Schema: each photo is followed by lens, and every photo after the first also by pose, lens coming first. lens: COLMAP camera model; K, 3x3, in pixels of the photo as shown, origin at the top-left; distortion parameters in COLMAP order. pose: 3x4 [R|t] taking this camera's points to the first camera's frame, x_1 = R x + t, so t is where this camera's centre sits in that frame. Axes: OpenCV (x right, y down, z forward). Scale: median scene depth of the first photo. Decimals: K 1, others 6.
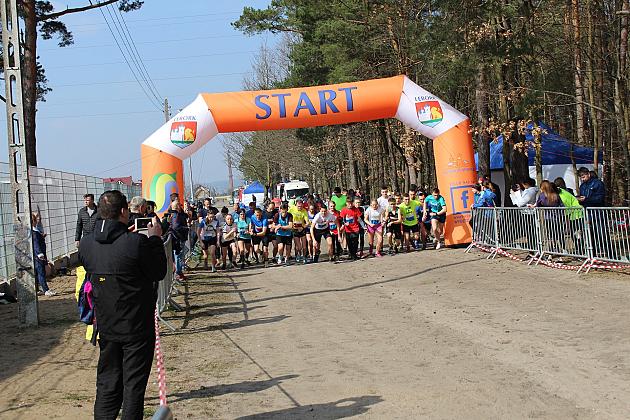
lens RADIAL K [[912.9, 0, 316.2], [0, 912.9, 213.0], [0, 0, 1]] dist [-0.084908, 0.000000]
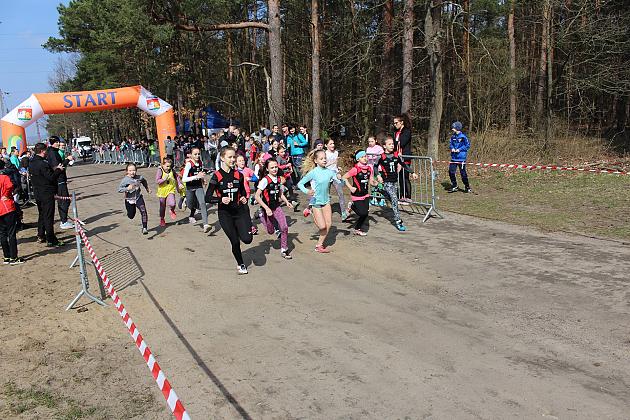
lens RADIAL K [[520.3, 0, 315.1], [0, 520.3, 206.8], [0, 0, 1]] dist [-0.156104, 0.113708]
pose [[0.917532, -0.053572, 0.394037, -0.007335], [0.012166, 0.994202, 0.106840, 0.001539], [-0.397476, -0.093235, 0.912864, -0.221521]]
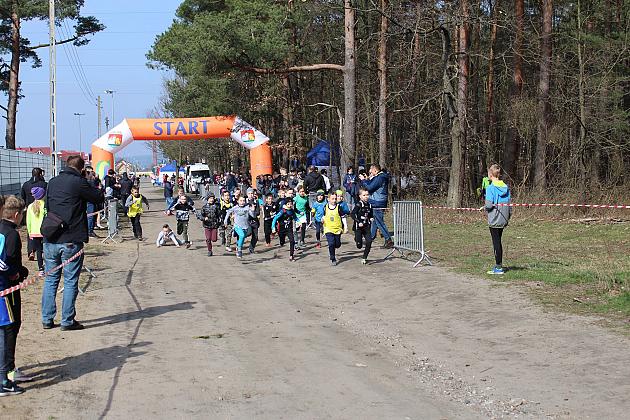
lens RADIAL K [[977.9, 0, 312.1], [0, 977.9, 204.9], [0, 0, 1]] dist [-0.054219, 0.000000]
pose [[0.996331, 0.052154, 0.067852, 0.125439], [-0.052725, 0.998587, 0.006648, 0.010756], [-0.067410, -0.010201, 0.997673, -1.003578]]
